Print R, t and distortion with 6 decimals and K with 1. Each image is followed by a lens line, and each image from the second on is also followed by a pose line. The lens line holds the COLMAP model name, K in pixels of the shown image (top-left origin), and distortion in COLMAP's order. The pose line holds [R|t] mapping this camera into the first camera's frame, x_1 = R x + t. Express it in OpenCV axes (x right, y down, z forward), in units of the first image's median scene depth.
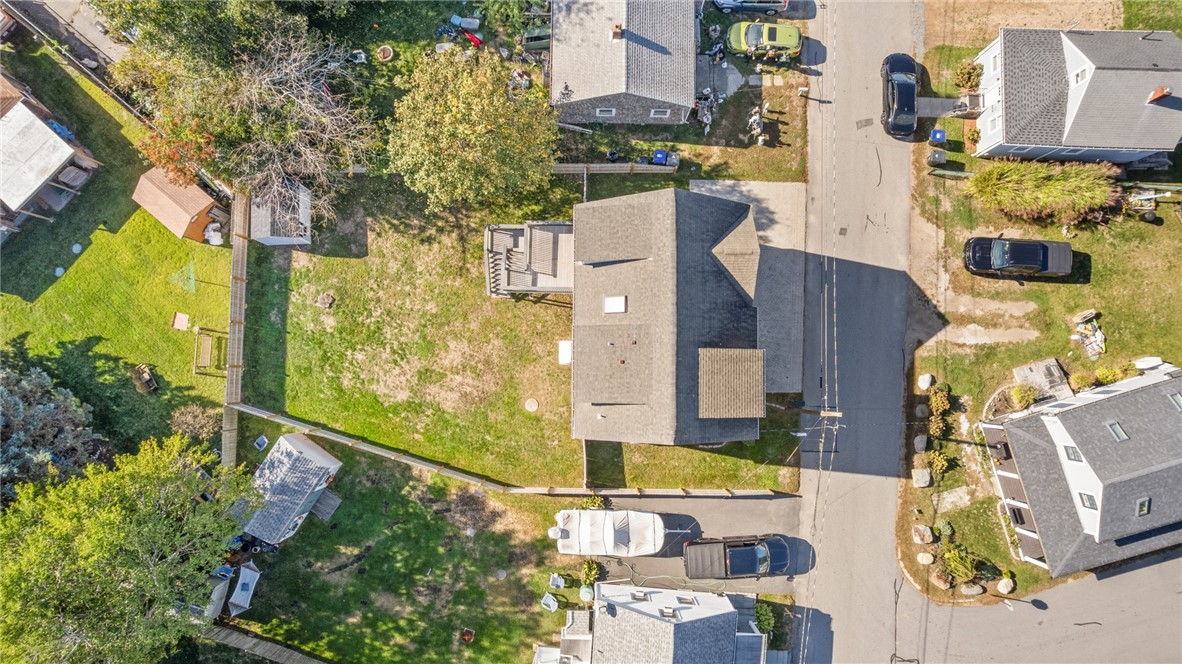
lens RADIAL K [[751.5, 0, 591.0], [0, 751.5, 332.0], [0, 0, 1]] dist [-0.081759, 0.070752]
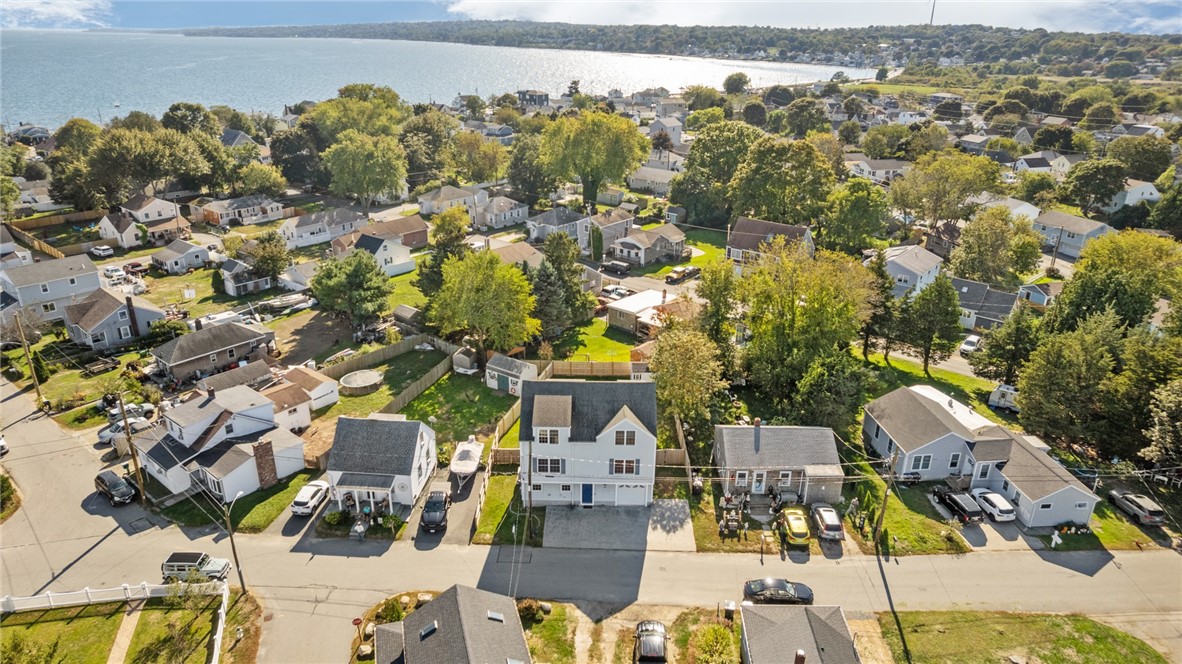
lens RADIAL K [[751.5, 0, 591.0], [0, 751.5, 332.0], [0, 0, 1]] dist [-0.081759, 0.070752]
pose [[0.003435, 0.359143, -0.933276, 1.424538], [-0.997833, 0.062559, 0.020401, -0.062196], [0.065712, 0.931183, 0.358580, 0.133184]]
